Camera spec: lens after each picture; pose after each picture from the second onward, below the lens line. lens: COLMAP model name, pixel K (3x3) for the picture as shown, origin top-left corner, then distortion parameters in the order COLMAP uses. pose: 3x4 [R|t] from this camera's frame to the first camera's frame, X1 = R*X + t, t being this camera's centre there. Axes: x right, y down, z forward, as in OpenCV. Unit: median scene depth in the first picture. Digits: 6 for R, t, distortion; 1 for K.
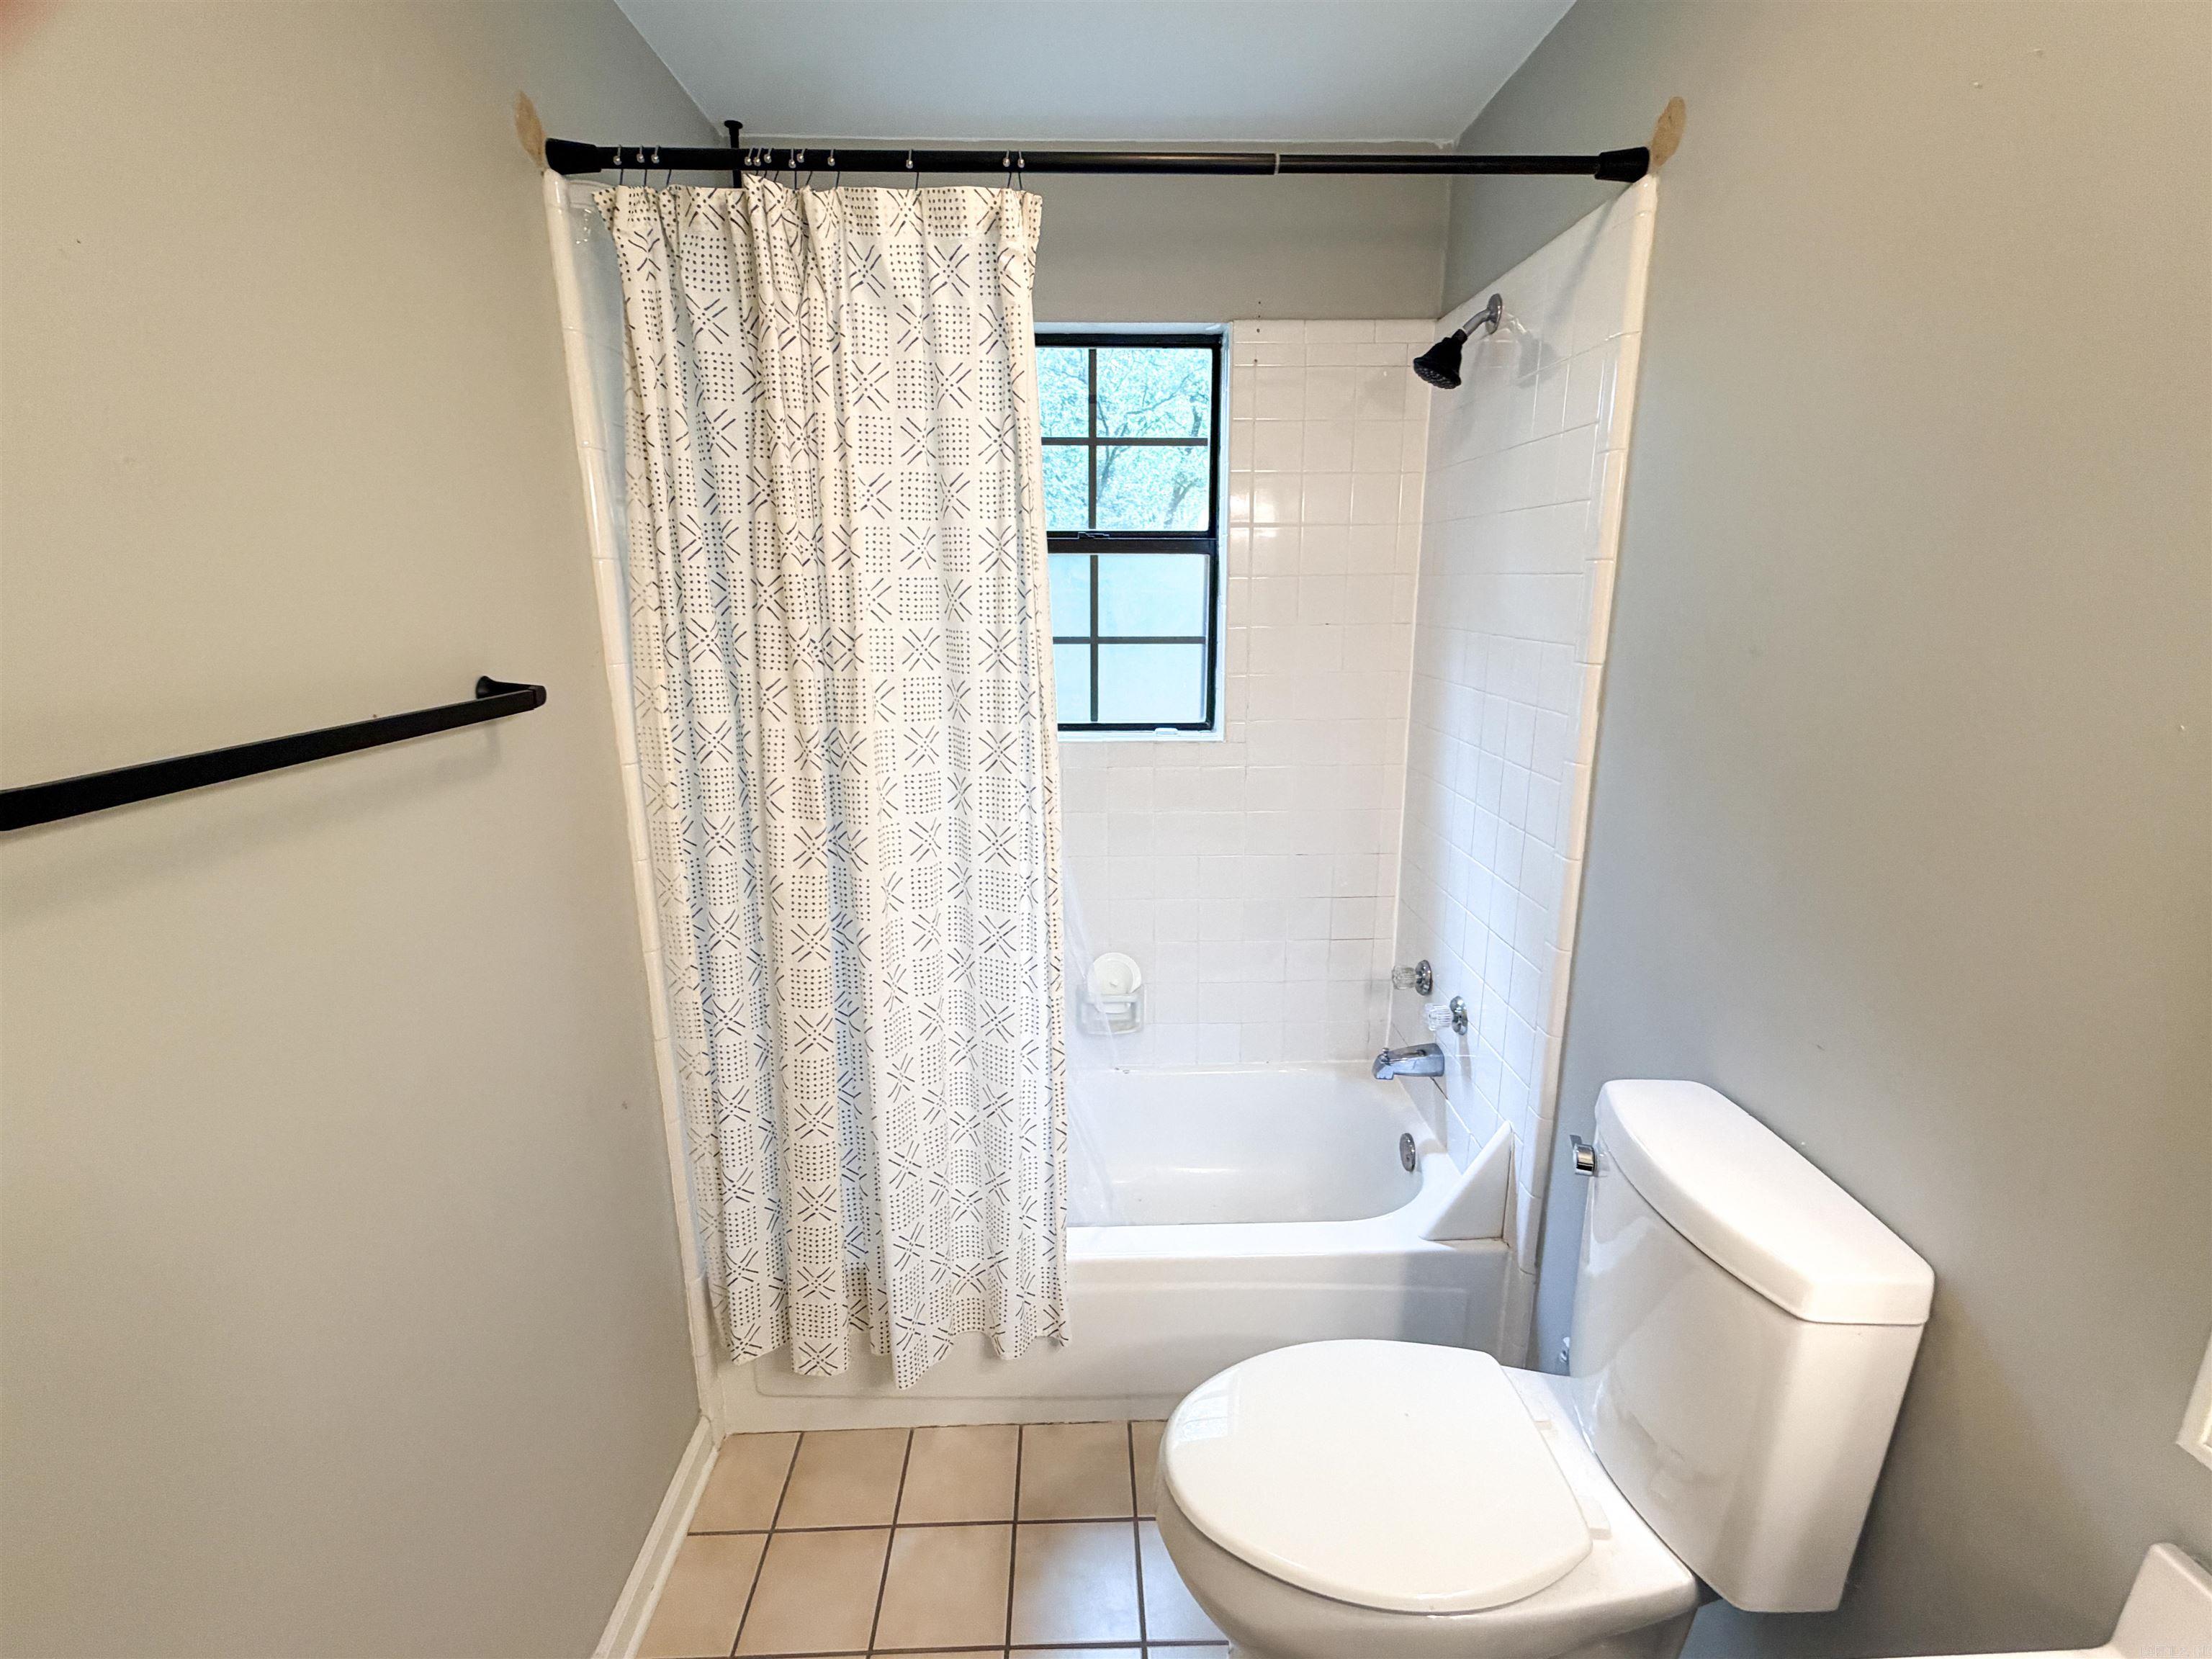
lens RADIAL K [[992.0, 0, 1106.0], [0, 992.0, 829.5], [0, 0, 1]] dist [-0.000518, 0.000138]
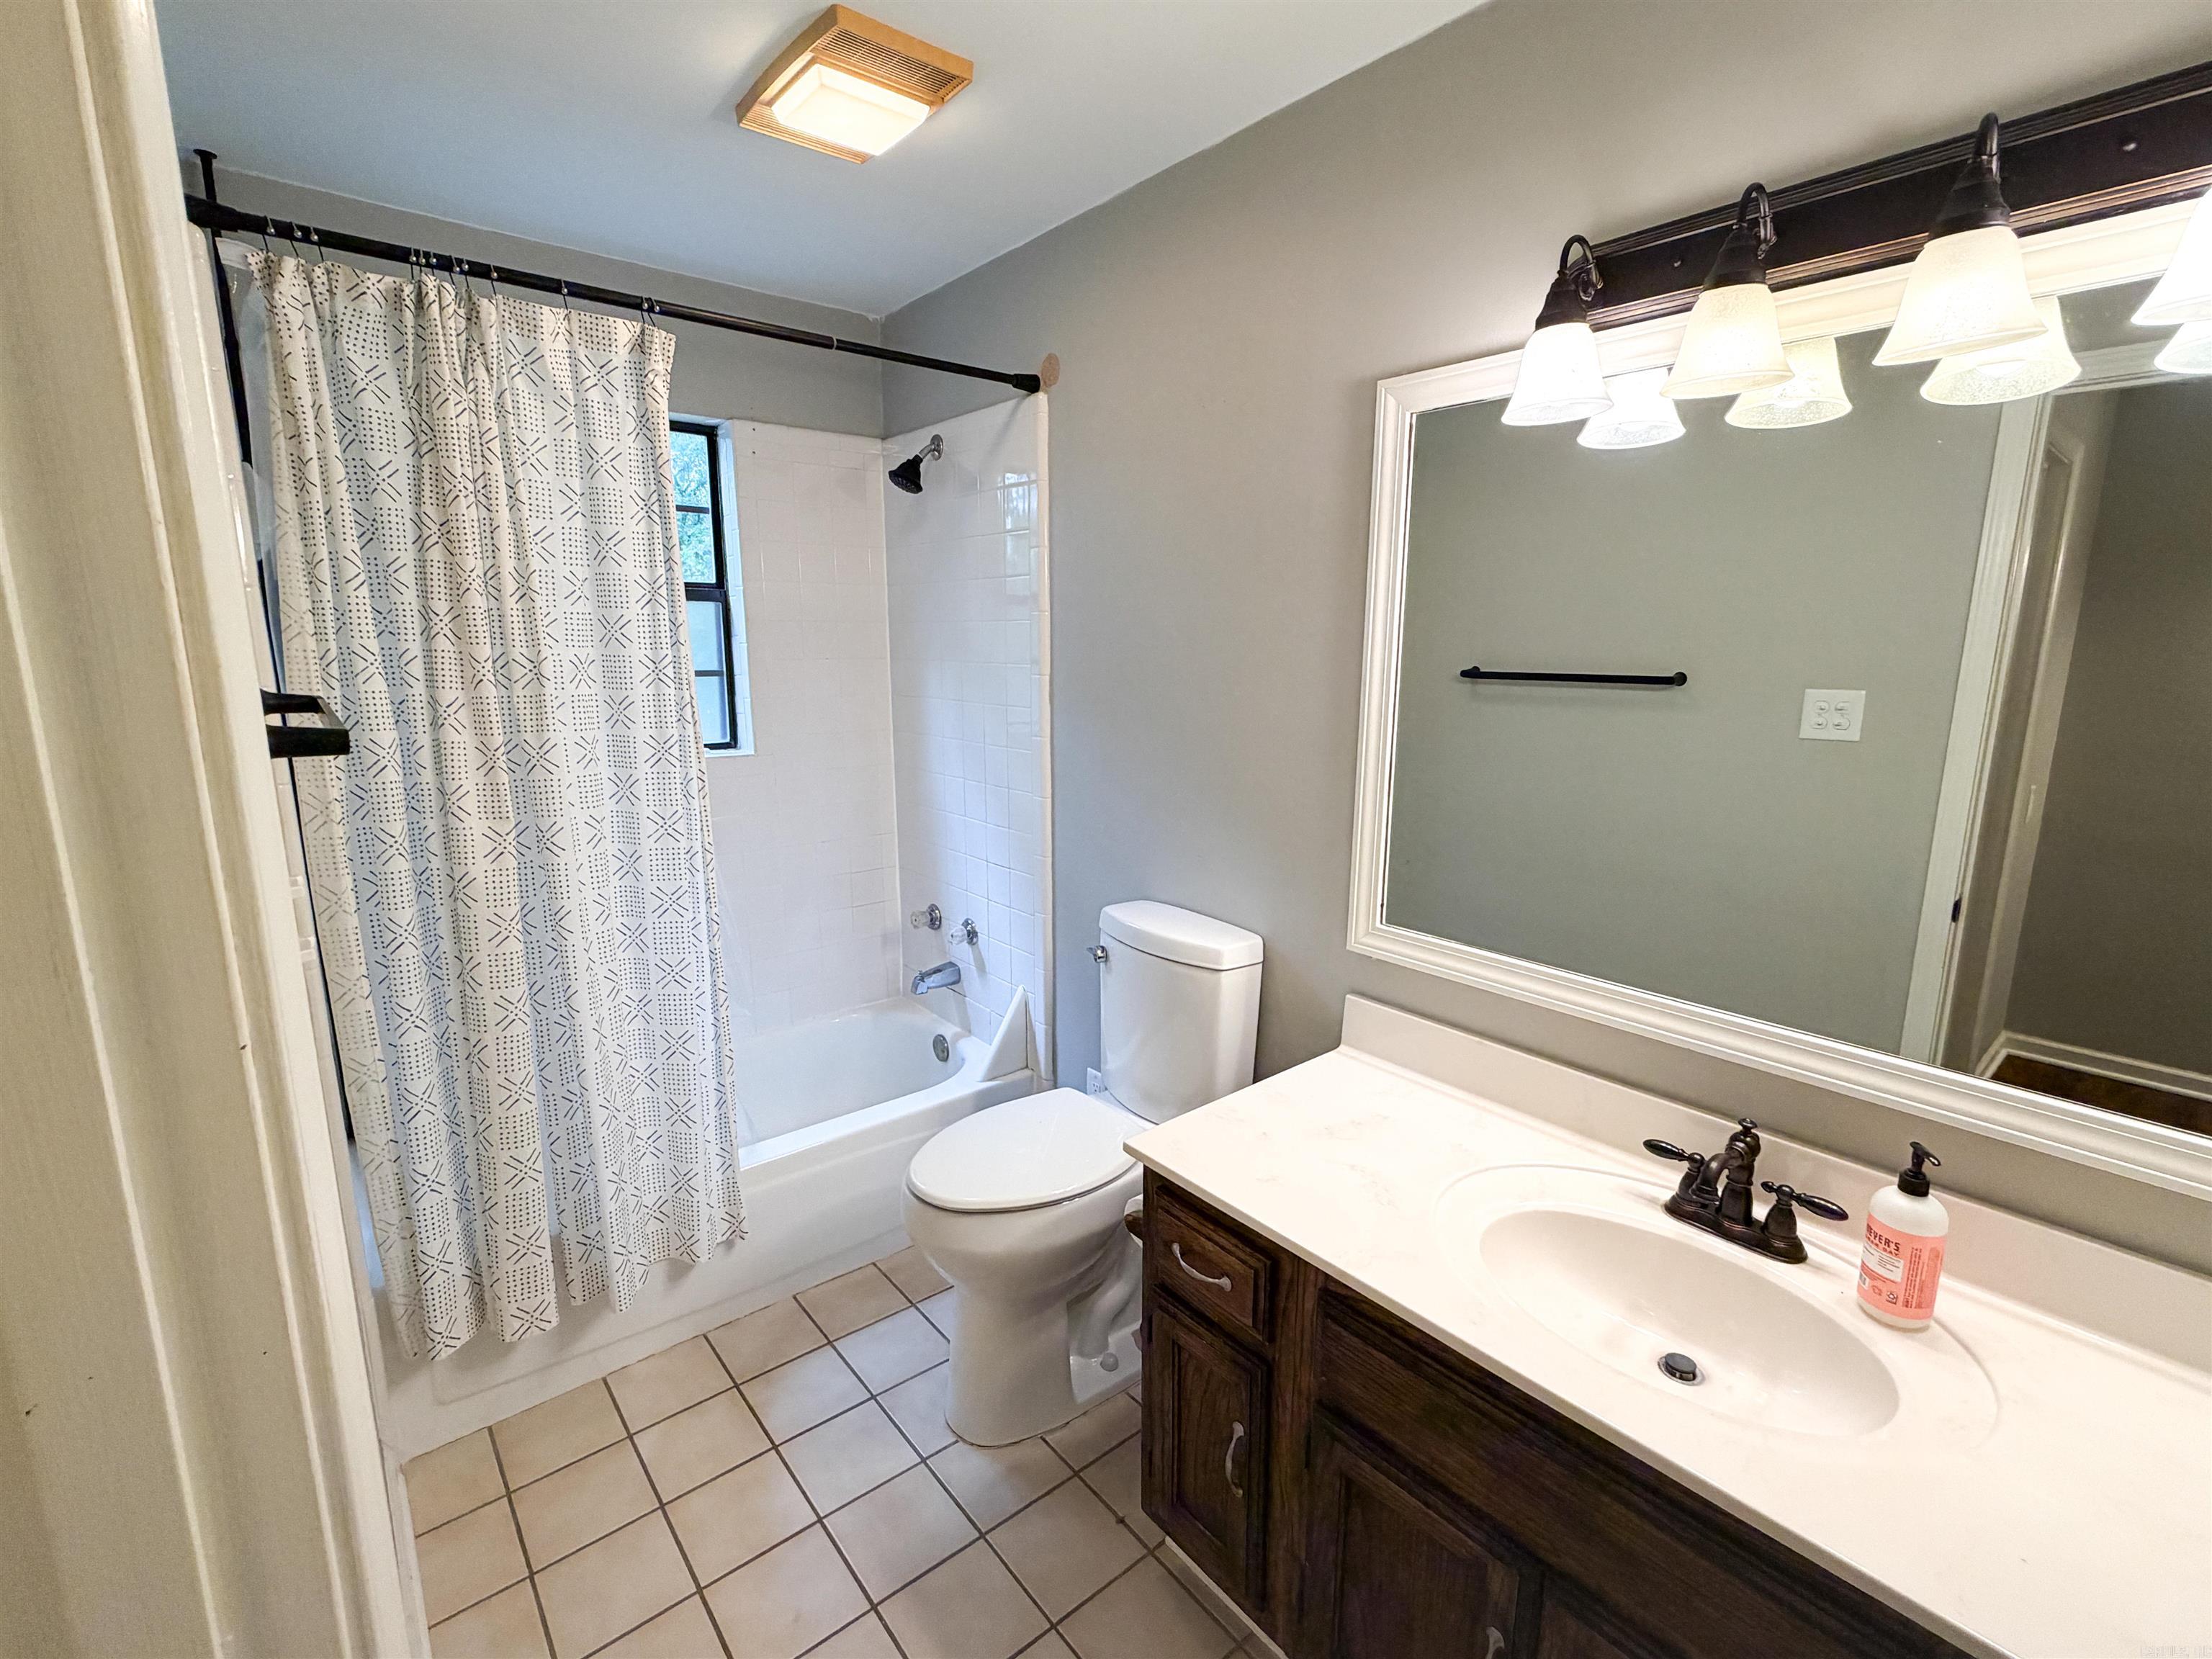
lens RADIAL K [[992.0, 0, 1106.0], [0, 992.0, 829.5], [0, 0, 1]] dist [-0.000518, 0.000138]
pose [[0.785867, -0.107359, 0.609005, -0.455175], [0.141060, 0.989973, -0.007507, 0.111629], [-0.602092, 0.091806, 0.793131, -0.334452]]
